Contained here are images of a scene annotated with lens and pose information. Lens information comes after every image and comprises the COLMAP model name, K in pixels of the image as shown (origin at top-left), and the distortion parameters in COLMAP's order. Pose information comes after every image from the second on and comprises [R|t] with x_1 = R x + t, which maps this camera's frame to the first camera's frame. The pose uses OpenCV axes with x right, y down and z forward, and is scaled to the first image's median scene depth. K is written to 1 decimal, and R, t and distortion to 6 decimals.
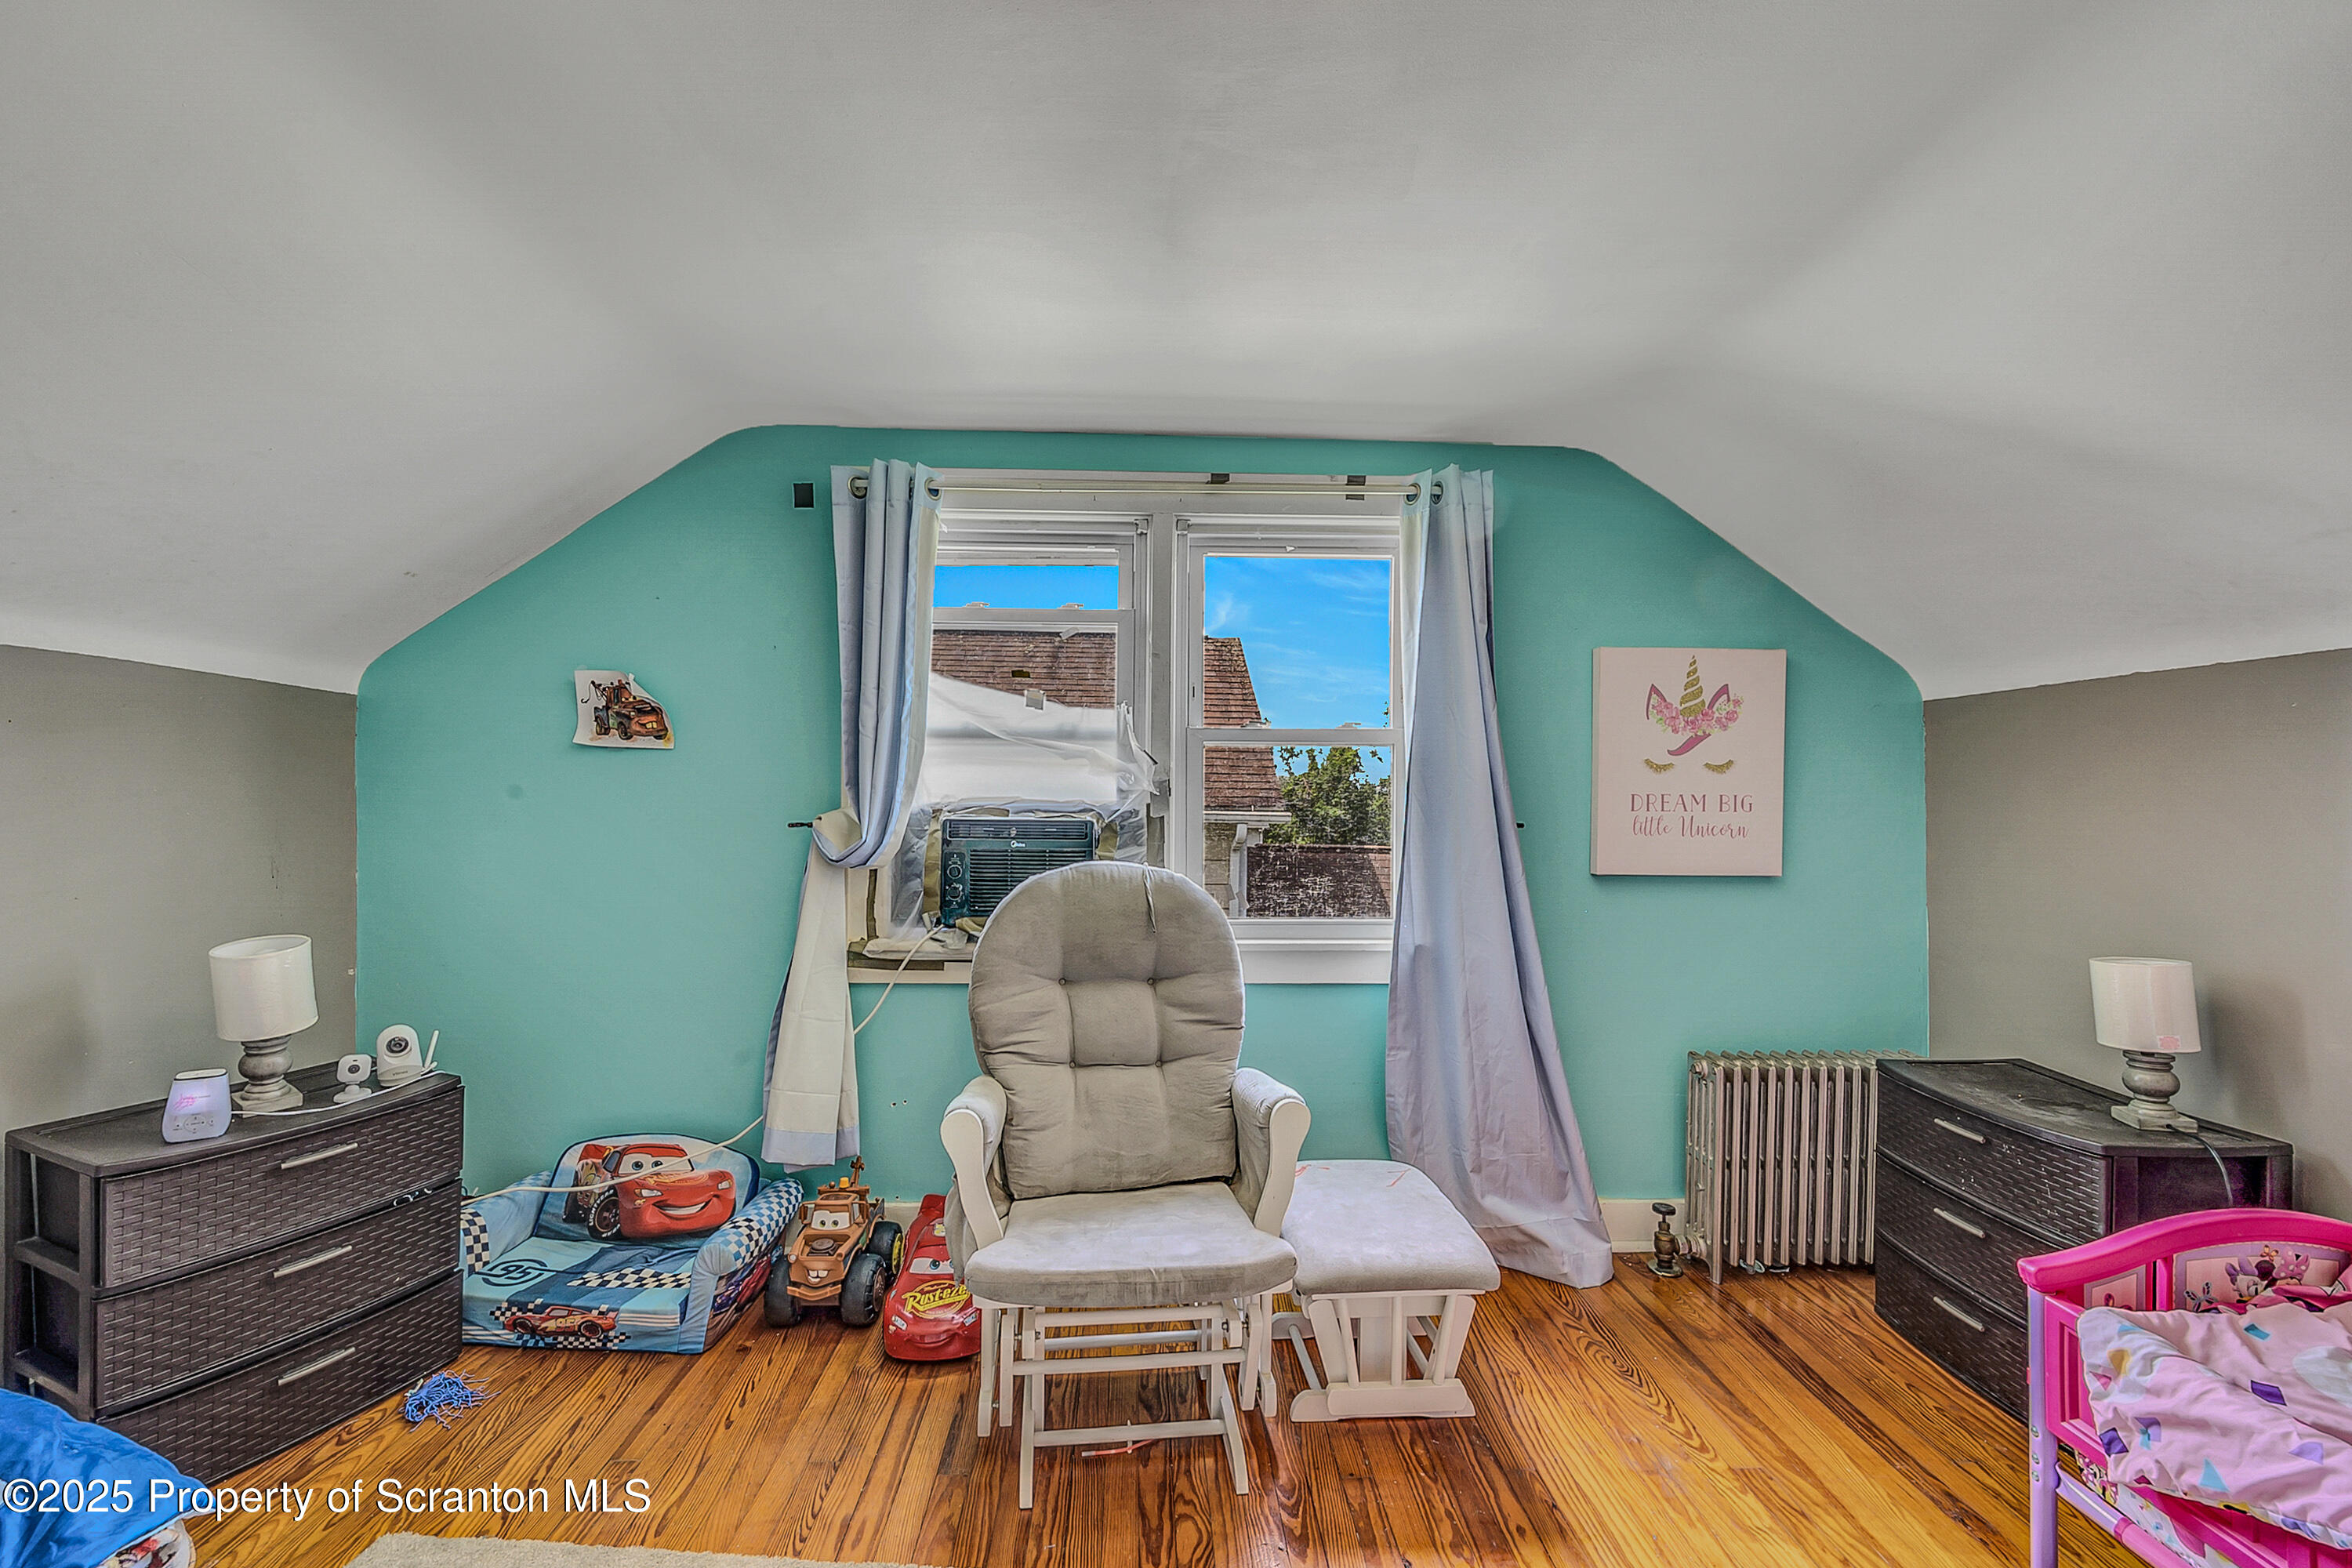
lens RADIAL K [[944.5, 0, 1176.0], [0, 944.5, 784.0], [0, 0, 1]] dist [-0.000466, 0.000200]
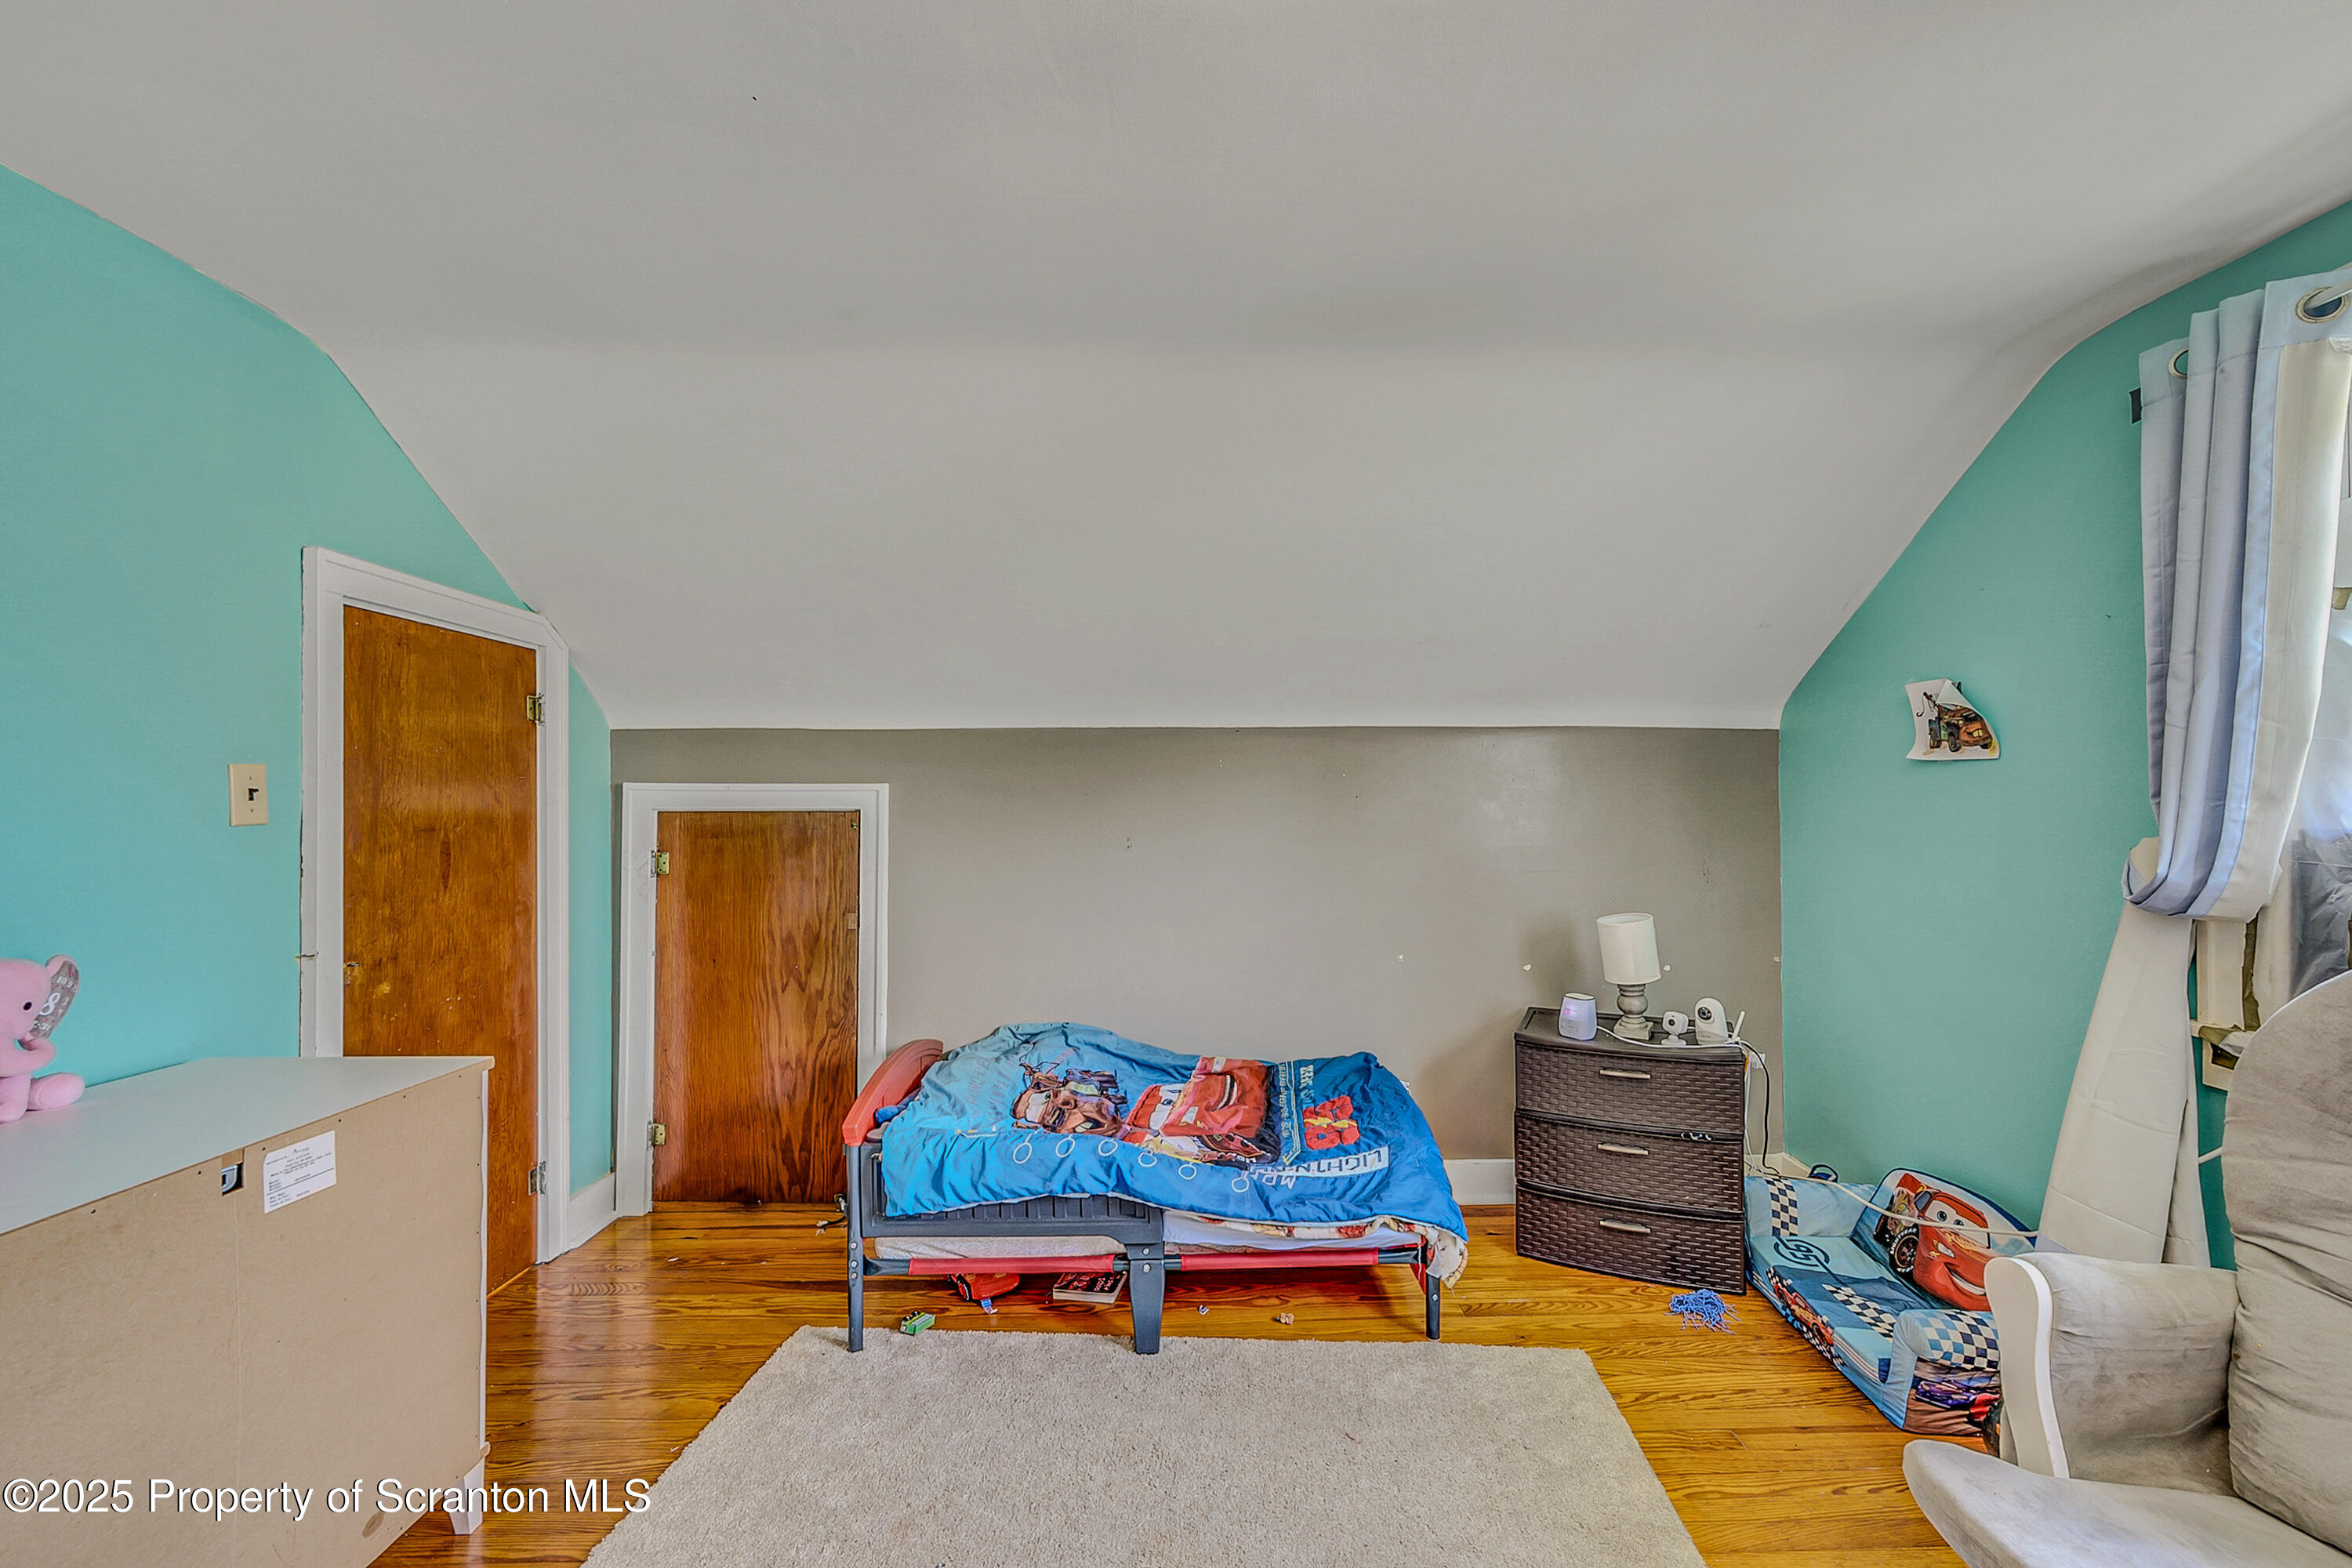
lens RADIAL K [[915.1, 0, 1206.1], [0, 915.1, 785.9], [0, 0, 1]] dist [-0.000651, -0.000283]
pose [[0.011940, -0.031774, -0.999424, 0.355265], [0.014334, 0.999398, -0.031602, 0.005015], [0.999826, -0.013948, 0.012388, 0.308789]]
